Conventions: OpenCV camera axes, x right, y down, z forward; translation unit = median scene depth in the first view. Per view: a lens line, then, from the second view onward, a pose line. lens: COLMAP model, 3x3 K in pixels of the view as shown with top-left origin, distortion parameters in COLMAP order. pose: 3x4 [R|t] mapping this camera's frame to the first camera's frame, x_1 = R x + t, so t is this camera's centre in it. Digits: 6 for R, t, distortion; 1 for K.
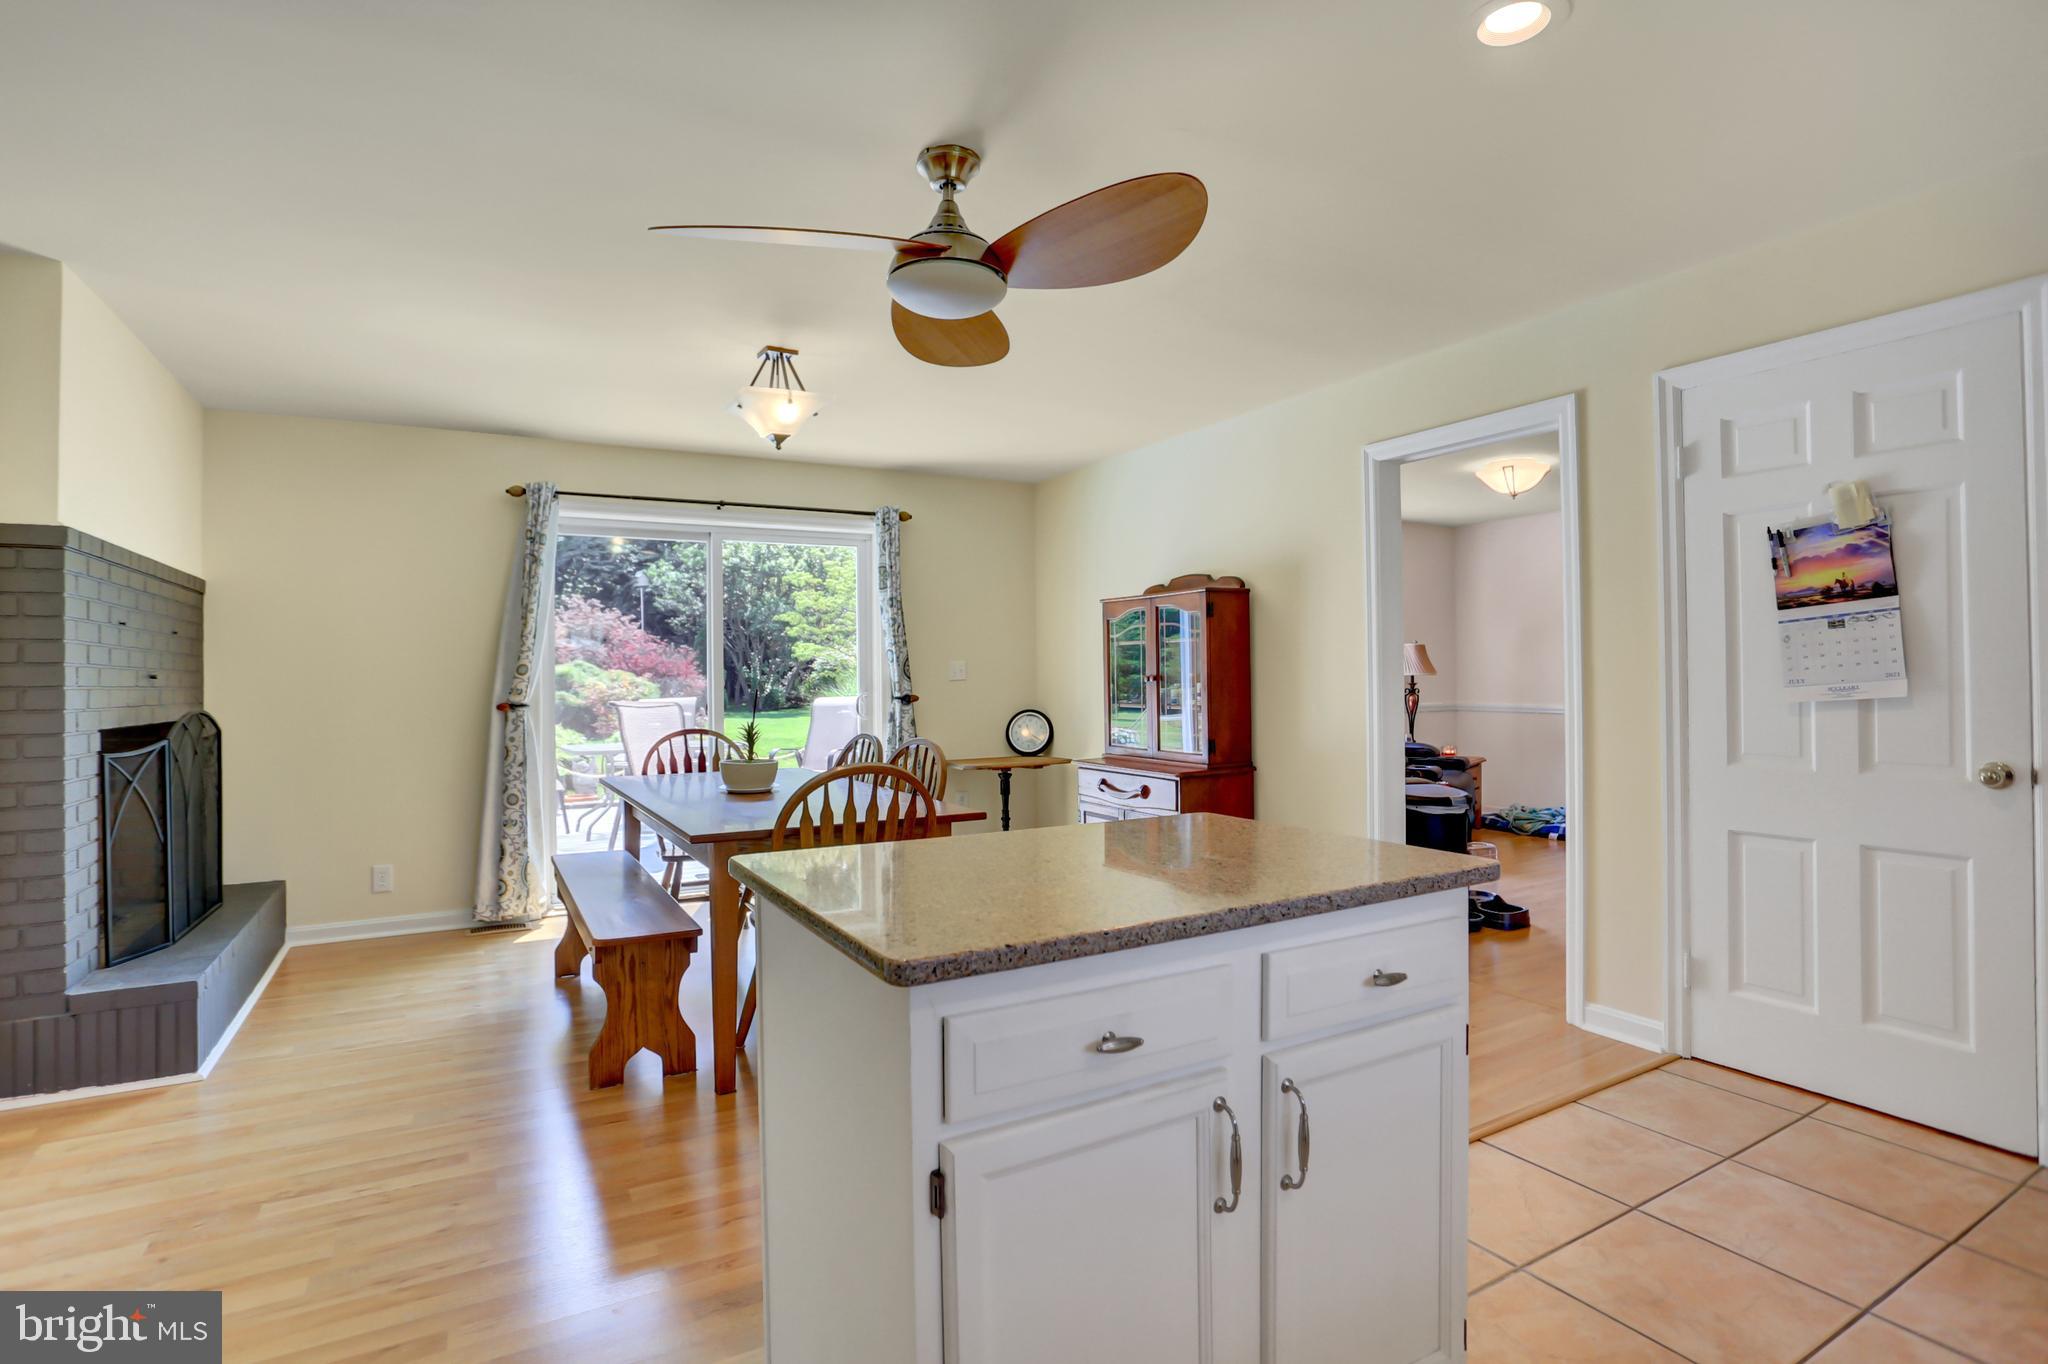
lens RADIAL K [[1016.1, 0, 1024.2], [0, 1016.1, 666.4], [0, 0, 1]] dist [-0.038289, 0.010132]
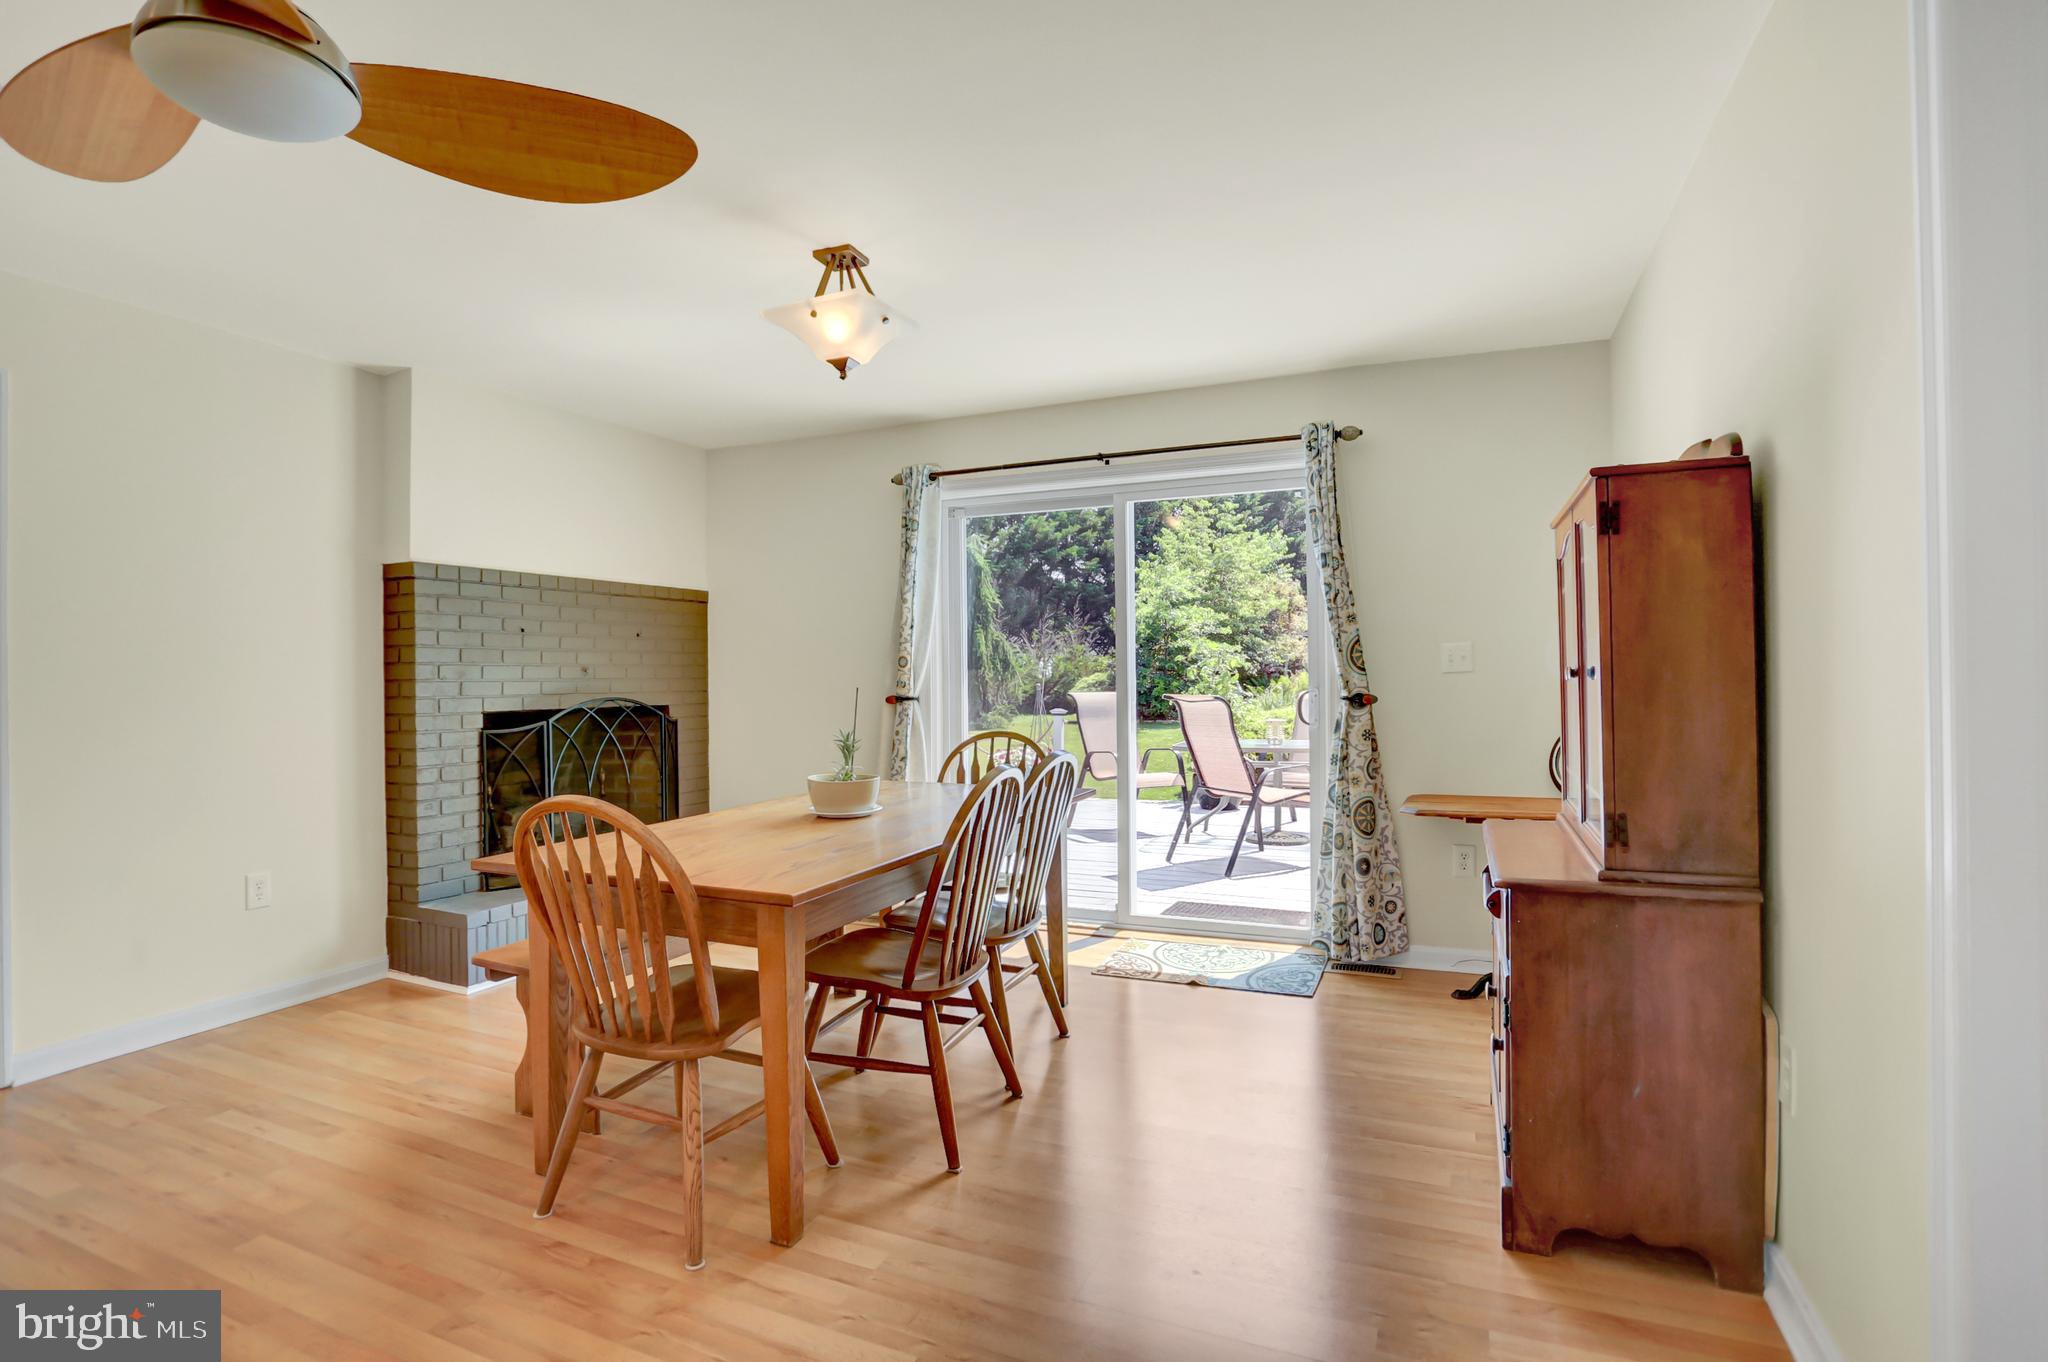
lens RADIAL K [[1016.1, 0, 1023.8], [0, 1016.1, 673.1], [0, 0, 1]] dist [-0.038289, 0.010132]
pose [[0.586992, 0.003760, -0.809584, 0.386094], [0.012831, 0.999820, 0.013947, 0.001764], [0.809491, -0.018574, 0.586839, 0.540490]]
